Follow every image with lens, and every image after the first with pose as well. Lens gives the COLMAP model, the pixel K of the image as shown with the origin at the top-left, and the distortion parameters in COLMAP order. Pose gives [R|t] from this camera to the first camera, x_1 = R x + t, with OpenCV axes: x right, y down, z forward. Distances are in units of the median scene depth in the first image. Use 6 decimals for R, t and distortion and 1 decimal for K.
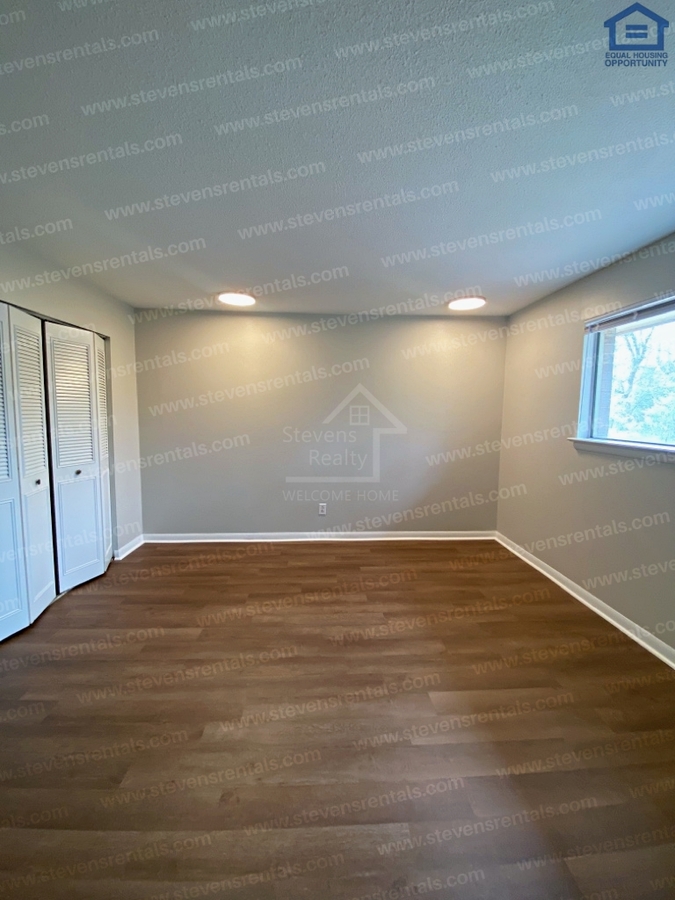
lens RADIAL K [[366.4, 0, 335.3], [0, 366.4, 447.6], [0, 0, 1]] dist [-0.000032, -0.000186]
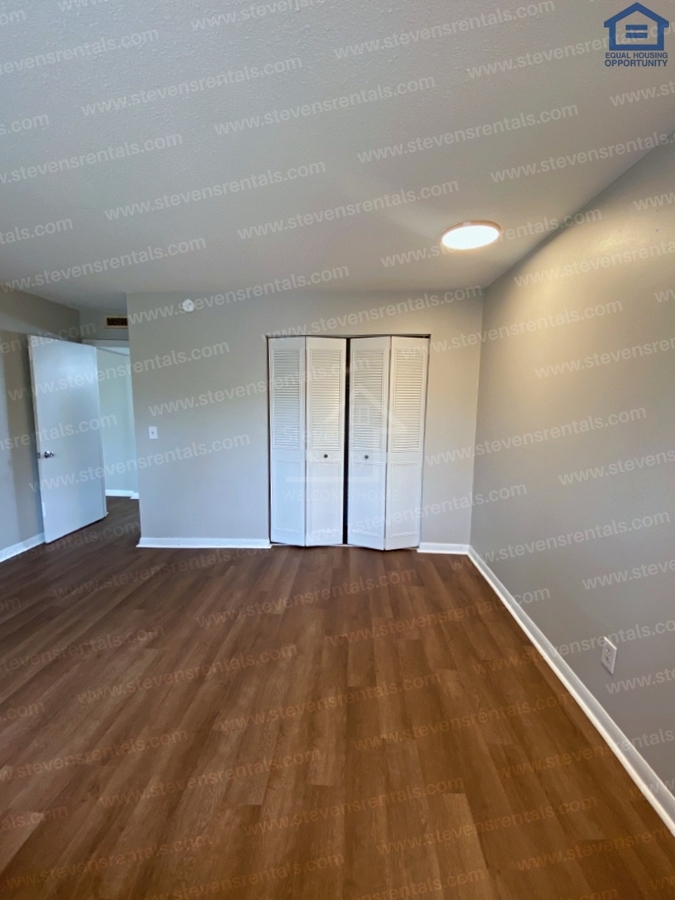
lens RADIAL K [[371.1, 0, 333.0], [0, 371.1, 446.4], [0, 0, 1]] dist [-0.000627, -0.000175]
pose [[-0.100518, 0.112314, -0.988576, 0.544946], [-0.103671, 0.987017, 0.122678, -0.113665], [0.989519, 0.114817, -0.087569, 1.031694]]
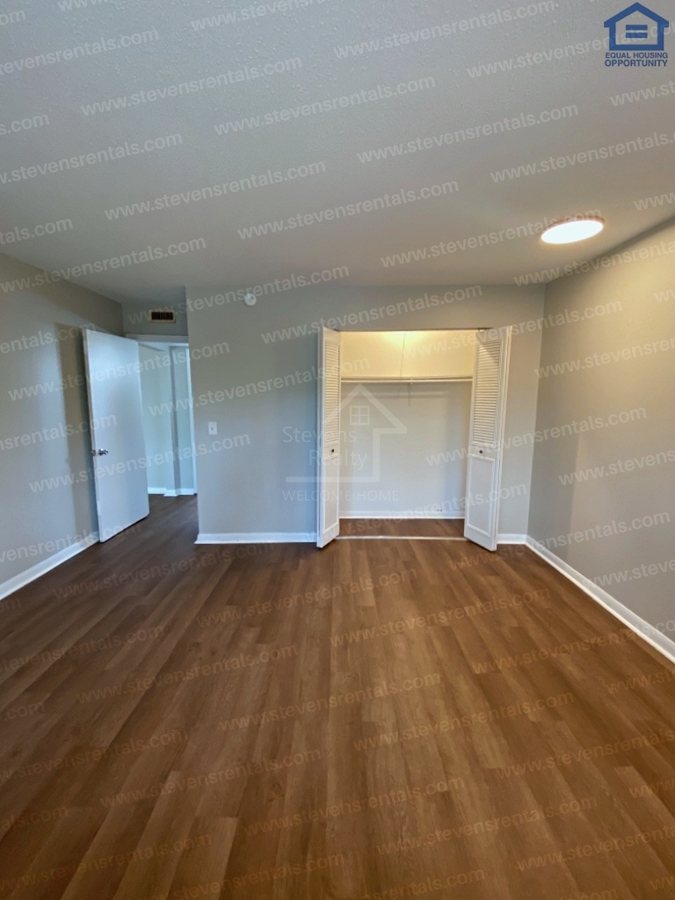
lens RADIAL K [[366.4, 0, 335.3], [0, 366.4, 447.6], [0, 0, 1]] dist [-0.000032, -0.000186]
pose [[-0.058996, 0.127939, -0.990026, 0.559811], [-0.097882, 0.986233, 0.133282, -0.080798], [0.993448, 0.104768, -0.045660, 0.771427]]
